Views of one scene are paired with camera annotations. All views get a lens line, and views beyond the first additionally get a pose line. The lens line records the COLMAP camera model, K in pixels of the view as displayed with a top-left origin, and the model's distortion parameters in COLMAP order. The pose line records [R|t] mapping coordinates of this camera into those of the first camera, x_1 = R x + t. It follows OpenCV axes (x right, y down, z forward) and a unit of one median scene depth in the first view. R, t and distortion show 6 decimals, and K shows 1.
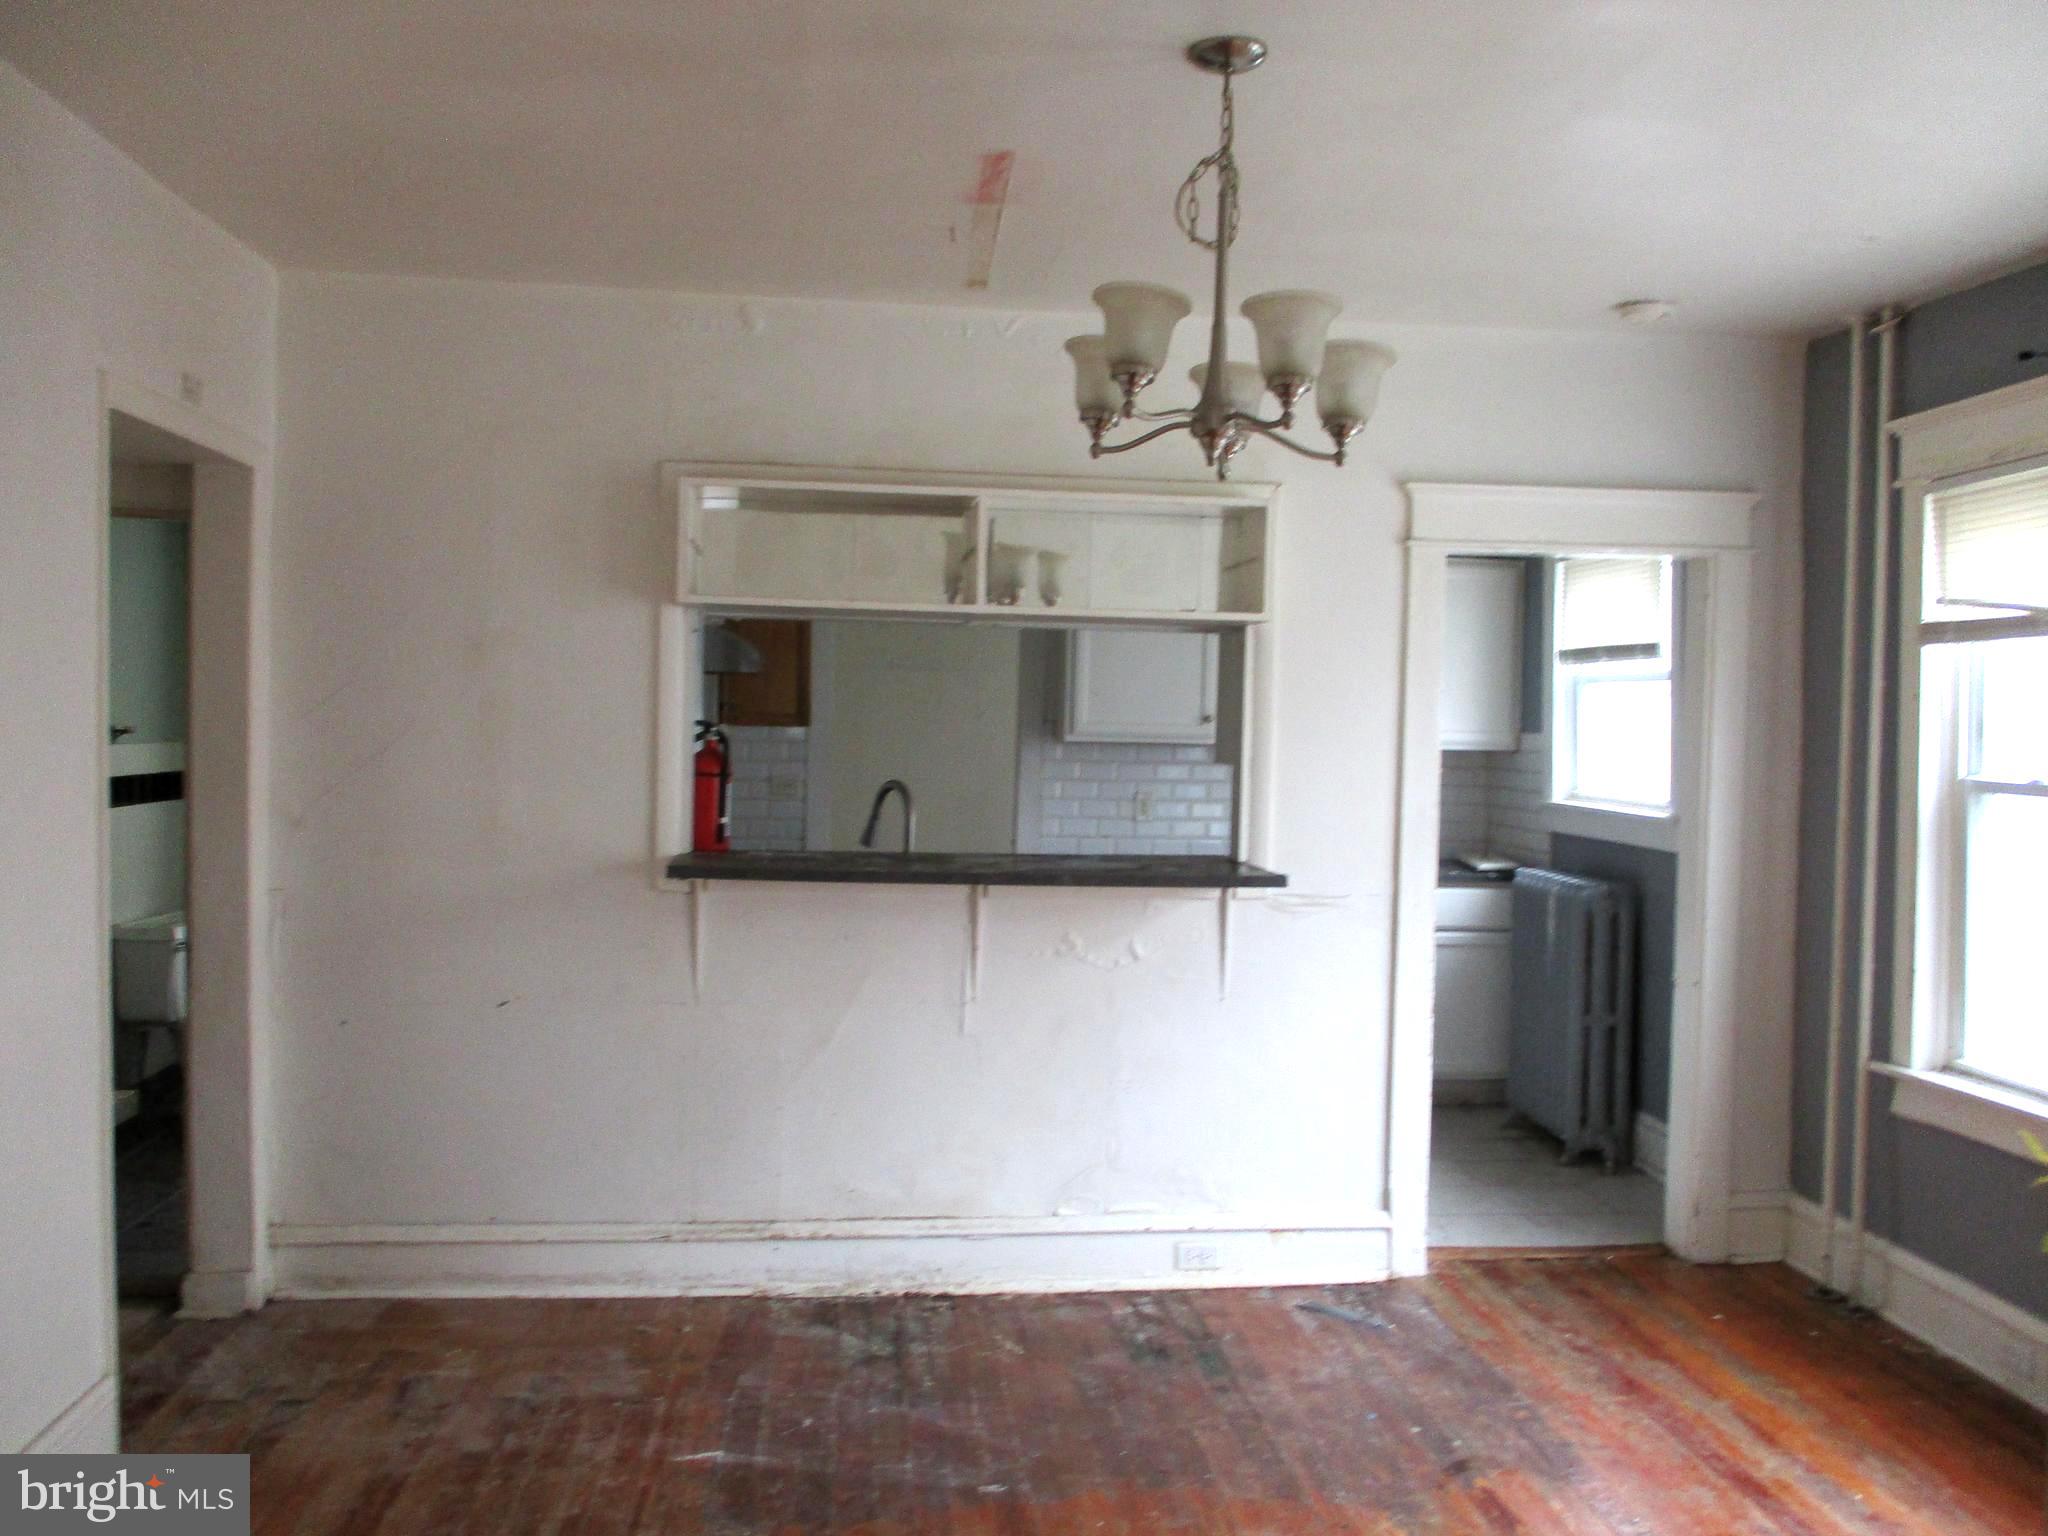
lens RADIAL K [[1701.1, 0, 1020.4], [0, 1701.1, 766.7], [0, 0, 1]] dist [-0.028642, 0.026537]
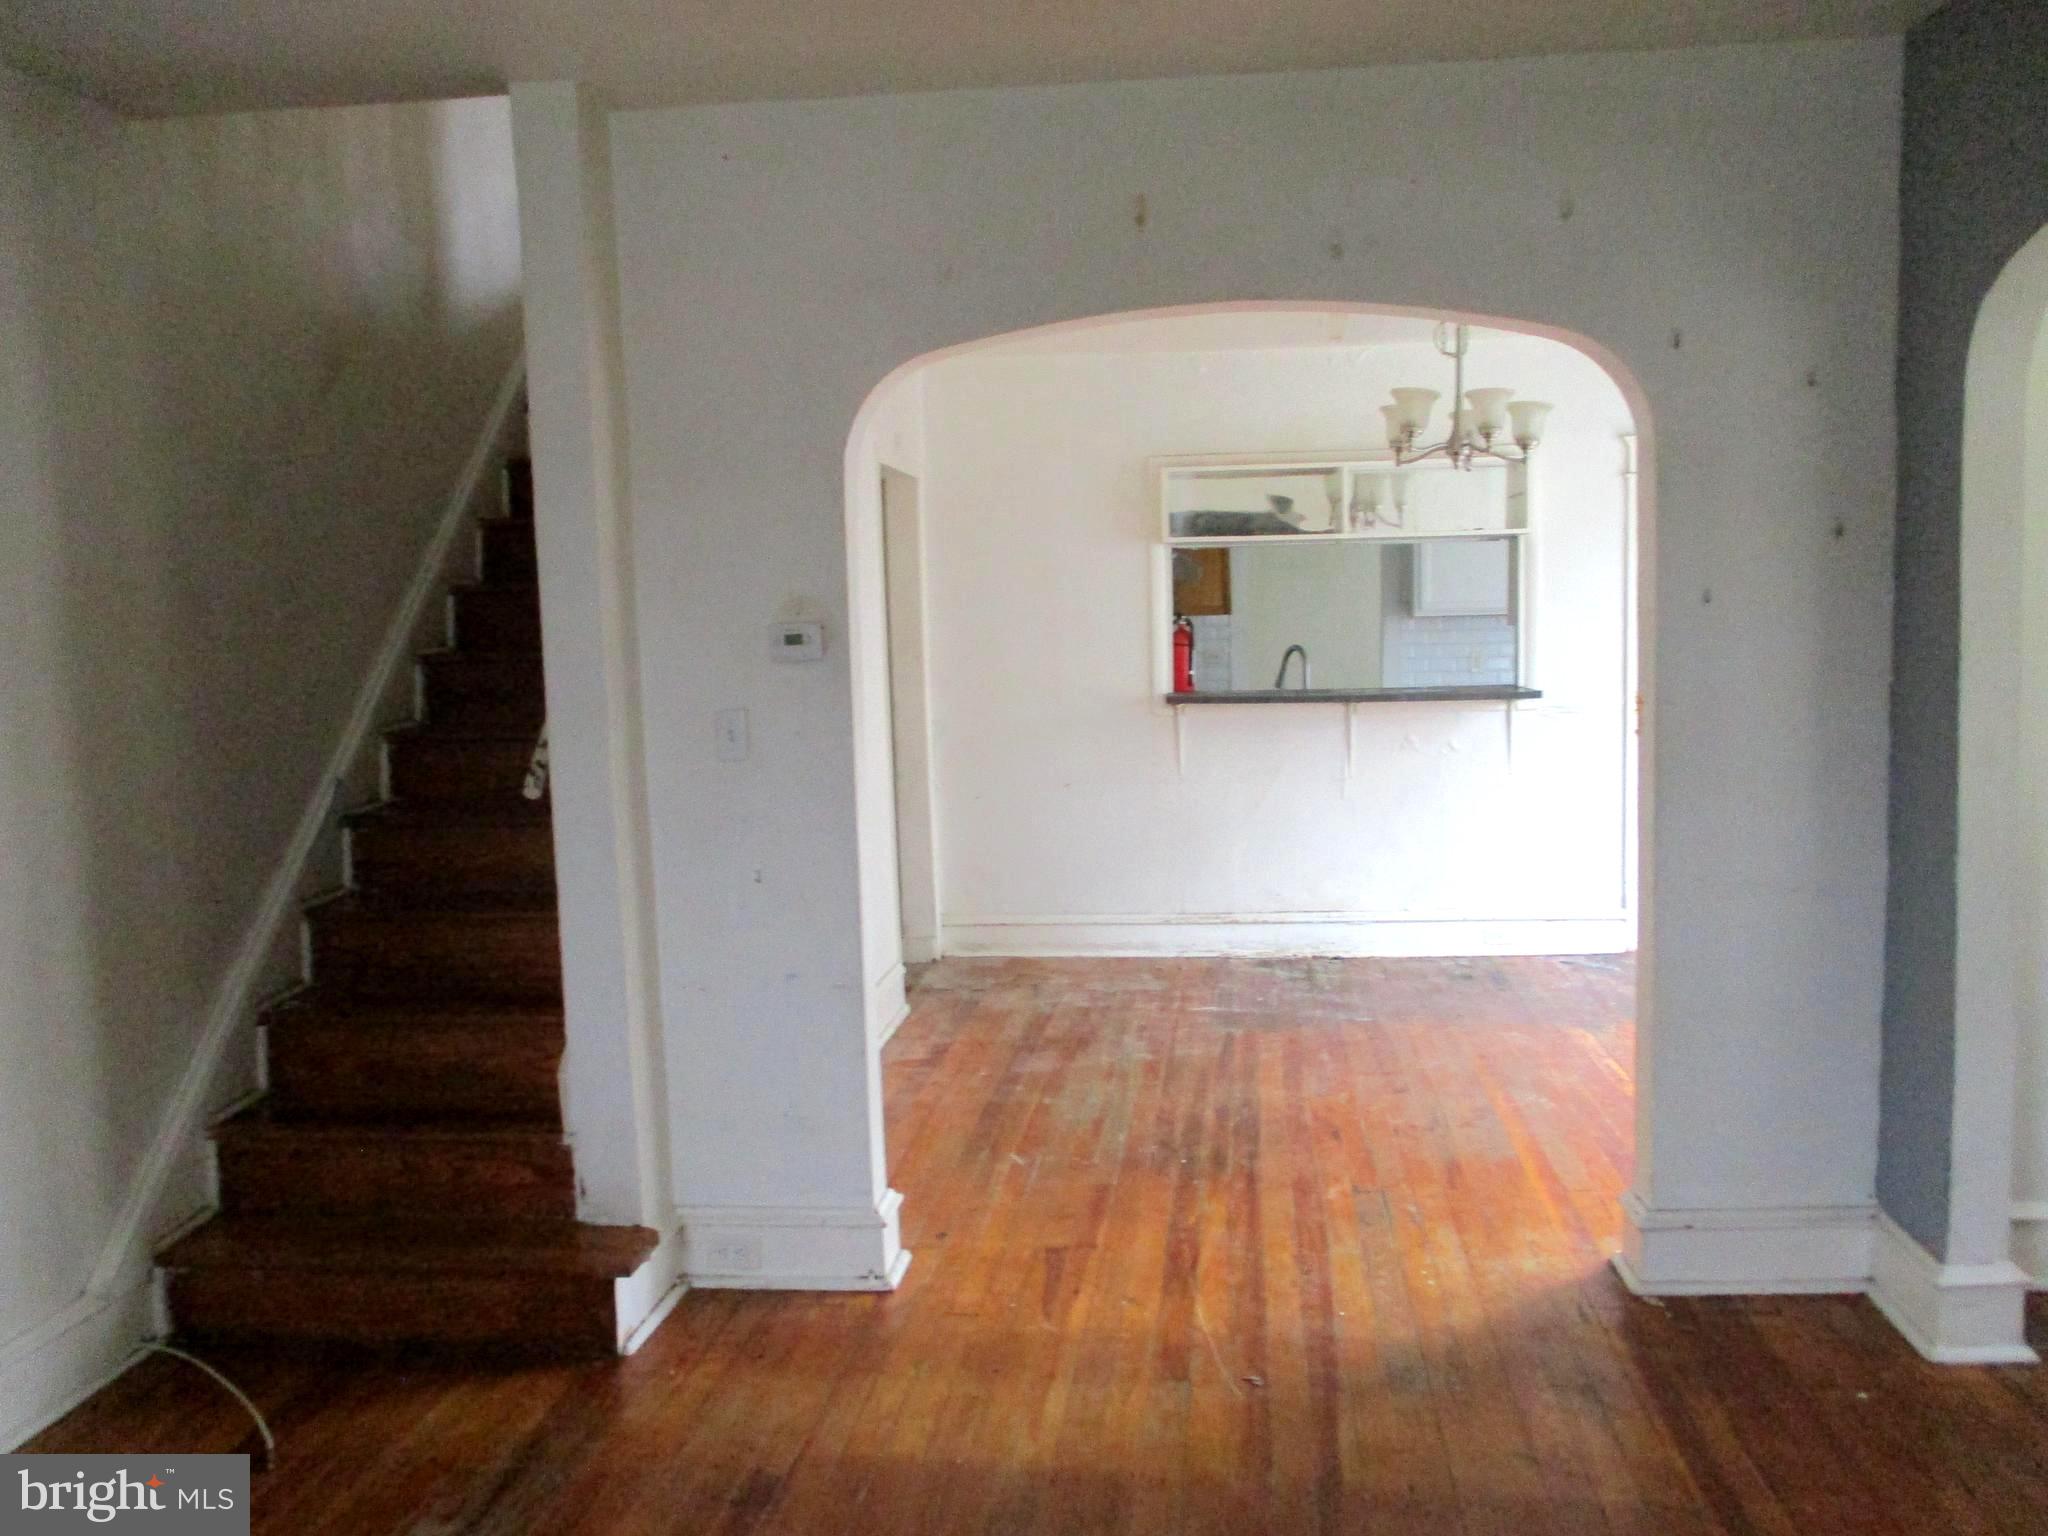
lens RADIAL K [[1701.1, 0, 1009.1], [0, 1701.1, 755.0], [0, 0, 1]] dist [-0.028642, 0.026537]
pose [[0.972046, -0.027886, -0.233127, 0.035635], [0.040872, 0.997859, 0.051059, 0.020403], [0.231204, -0.059160, 0.971105, -0.660567]]
